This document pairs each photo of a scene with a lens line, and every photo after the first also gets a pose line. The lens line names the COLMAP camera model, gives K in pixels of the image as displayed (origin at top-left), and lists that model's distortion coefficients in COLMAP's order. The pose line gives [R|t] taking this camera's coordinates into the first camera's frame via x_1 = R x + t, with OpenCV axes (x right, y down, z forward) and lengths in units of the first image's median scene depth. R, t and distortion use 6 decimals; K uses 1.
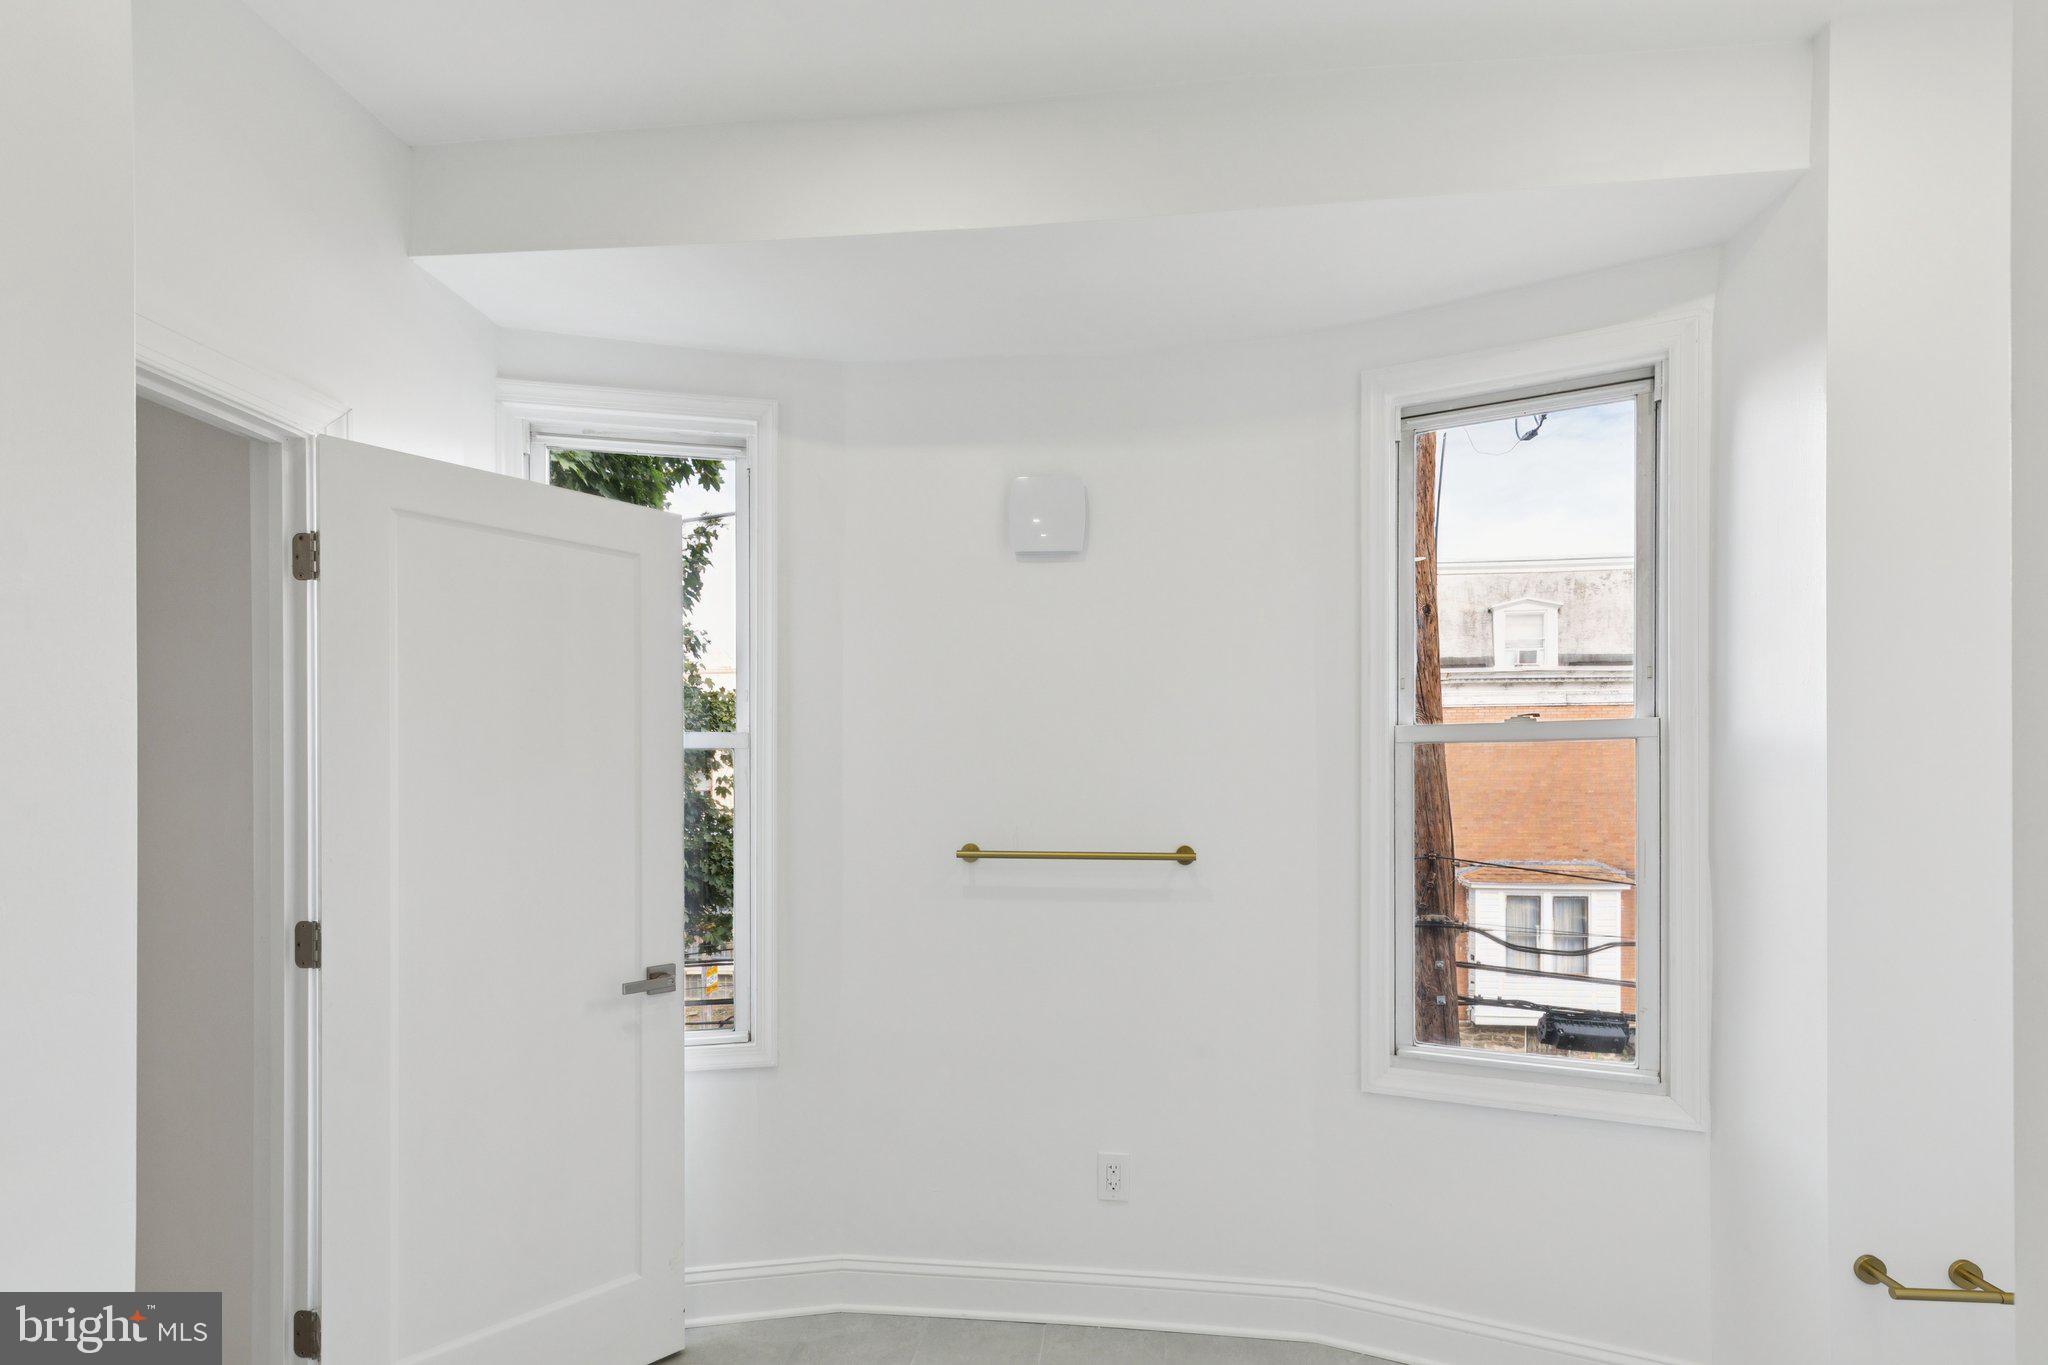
lens RADIAL K [[996.3, 0, 1065.9], [0, 996.3, 805.8], [0, 0, 1]] dist [-0.000585, -0.000256]
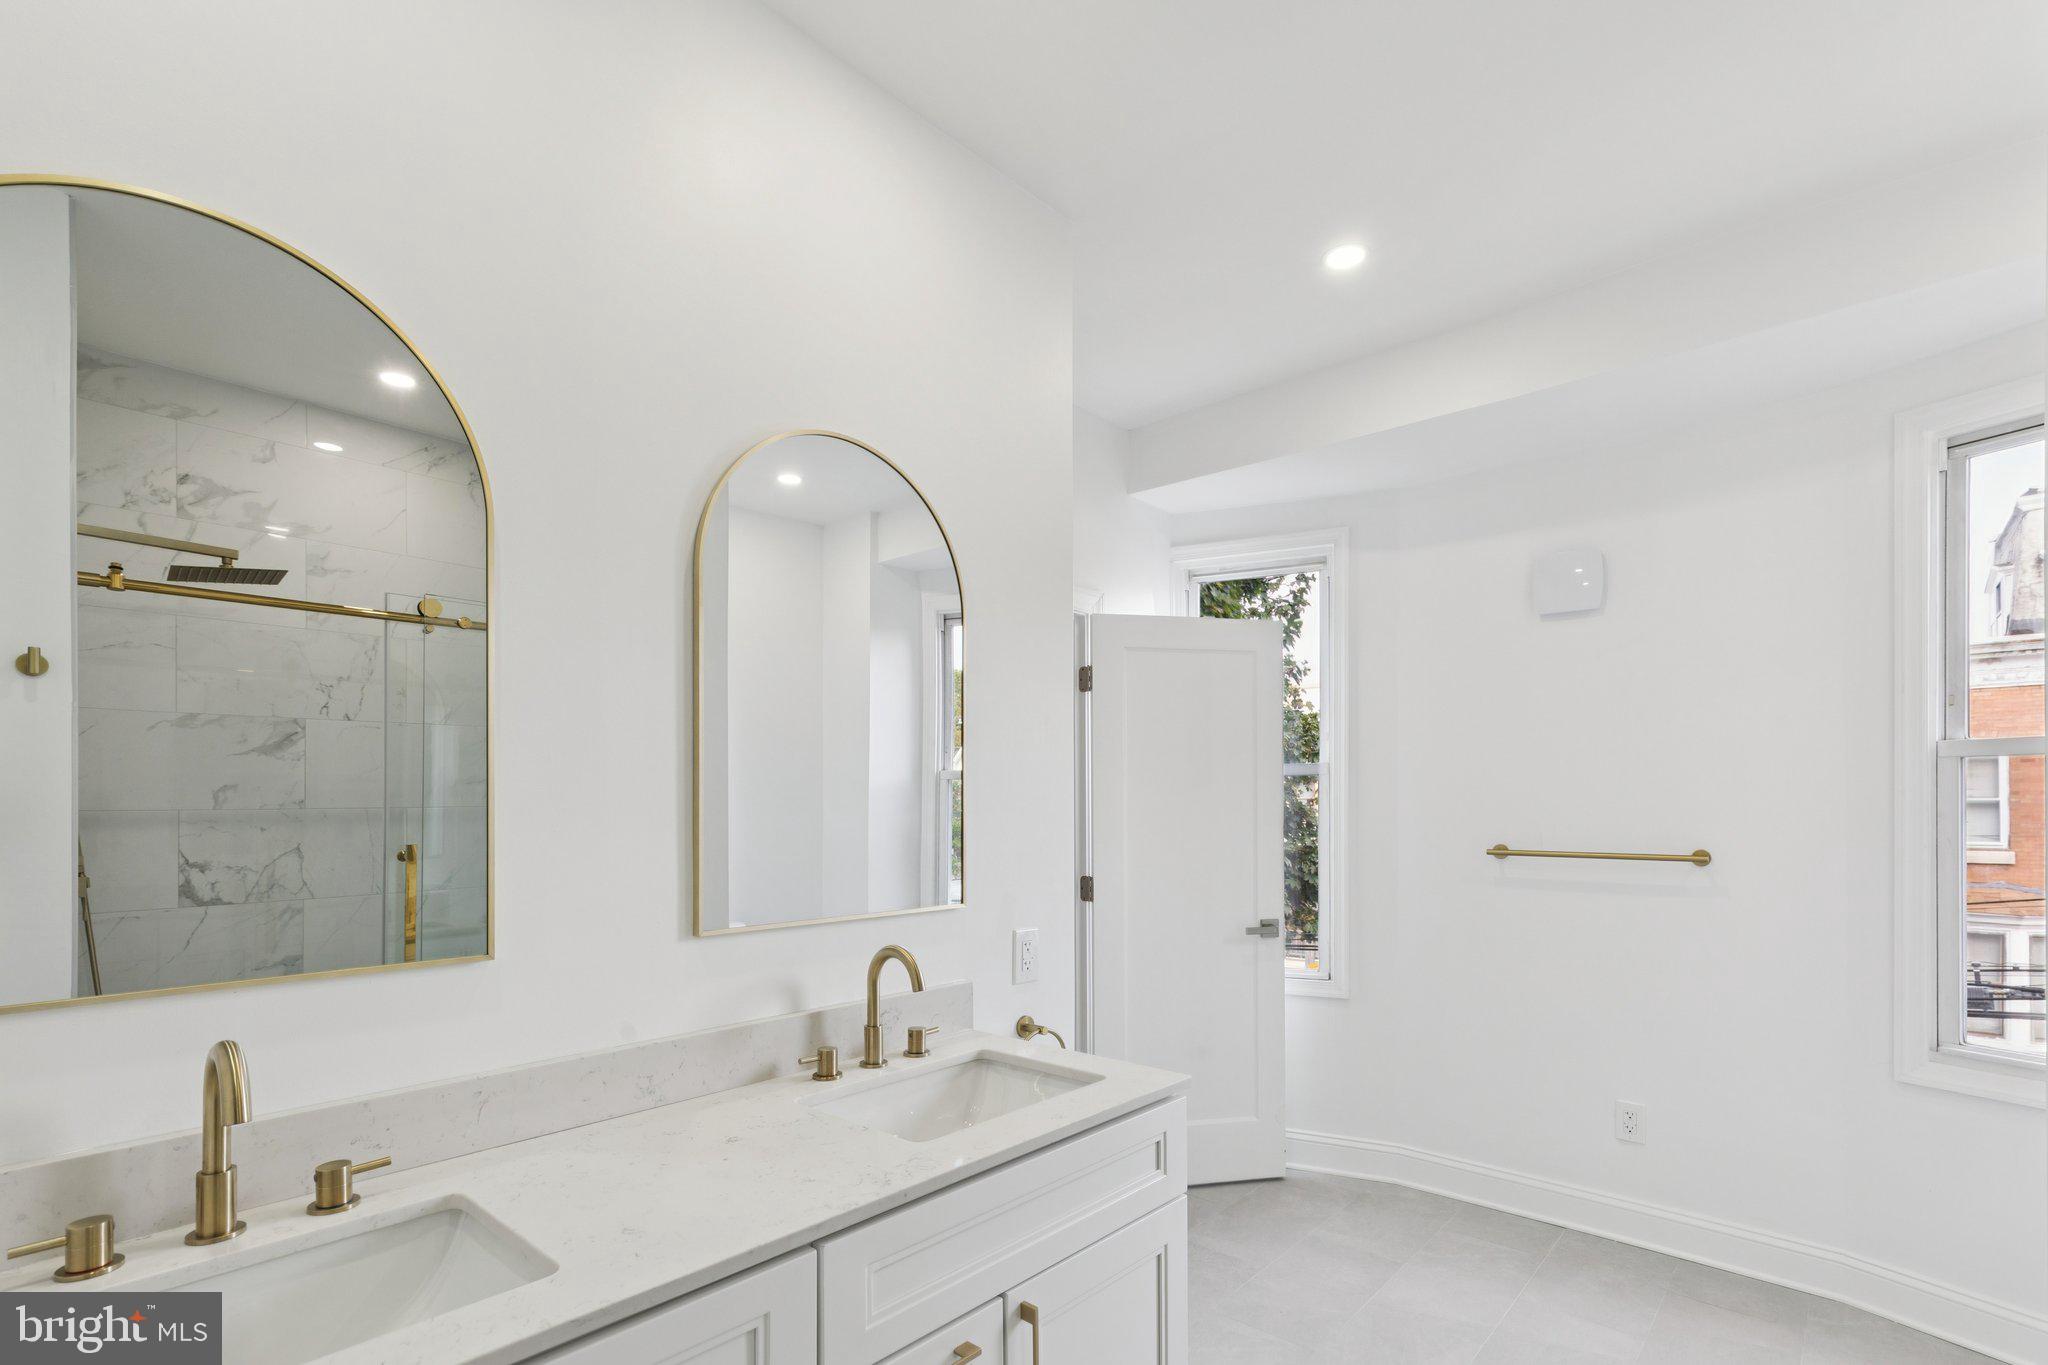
lens RADIAL K [[934.0, 0, 1018.2], [0, 934.0, 795.1], [0, 0, 1]] dist [0.015699, -0.000065]
pose [[0.797689, -0.008788, -0.603005, 0.141839], [-0.003316, 0.999815, -0.018958, -0.000412], [0.603060, 0.017122, 0.797512, -0.352651]]
